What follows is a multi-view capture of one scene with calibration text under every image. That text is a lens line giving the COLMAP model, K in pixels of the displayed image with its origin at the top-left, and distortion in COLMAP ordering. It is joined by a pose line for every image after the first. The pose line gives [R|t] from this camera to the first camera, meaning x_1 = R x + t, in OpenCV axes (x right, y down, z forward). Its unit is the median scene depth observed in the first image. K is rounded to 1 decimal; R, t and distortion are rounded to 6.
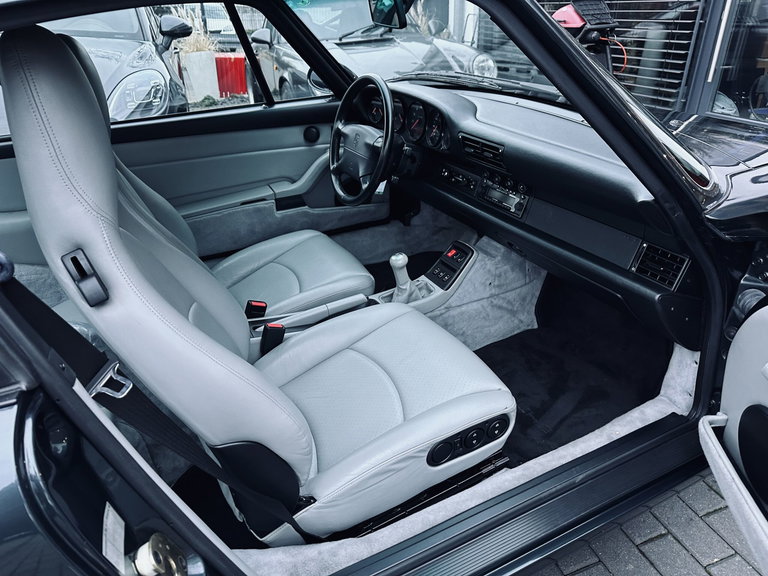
lens RADIAL K [[537.5, 0, 378.5], [0, 537.5, 290.7], [0, 0, 1]] dist [-0.003109, -0.003184]
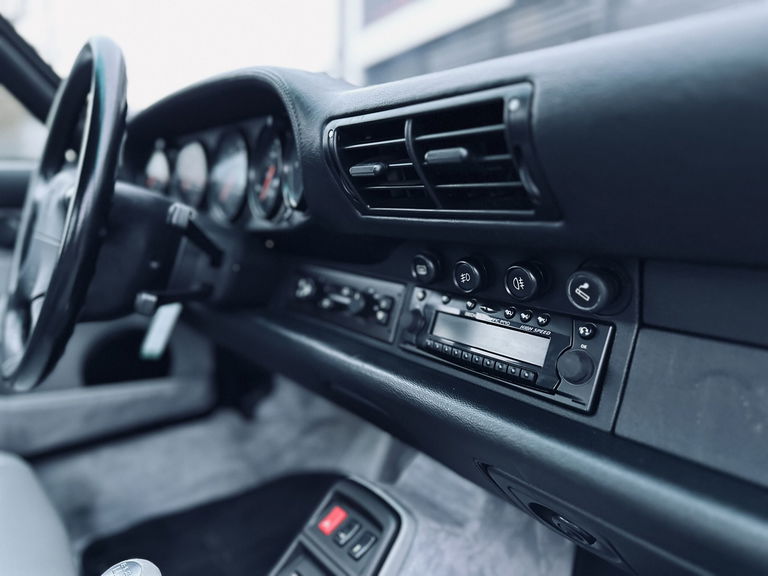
lens RADIAL K [[537.5, 0, 378.5], [0, 537.5, 290.7], [0, 0, 1]] dist [-0.003109, -0.003184]
pose [[0.980708, -0.016026, 0.194818, 0.103610], [0.076524, 0.948568, -0.307187, -0.101524], [-0.179875, 0.316169, 0.931495, 0.655910]]
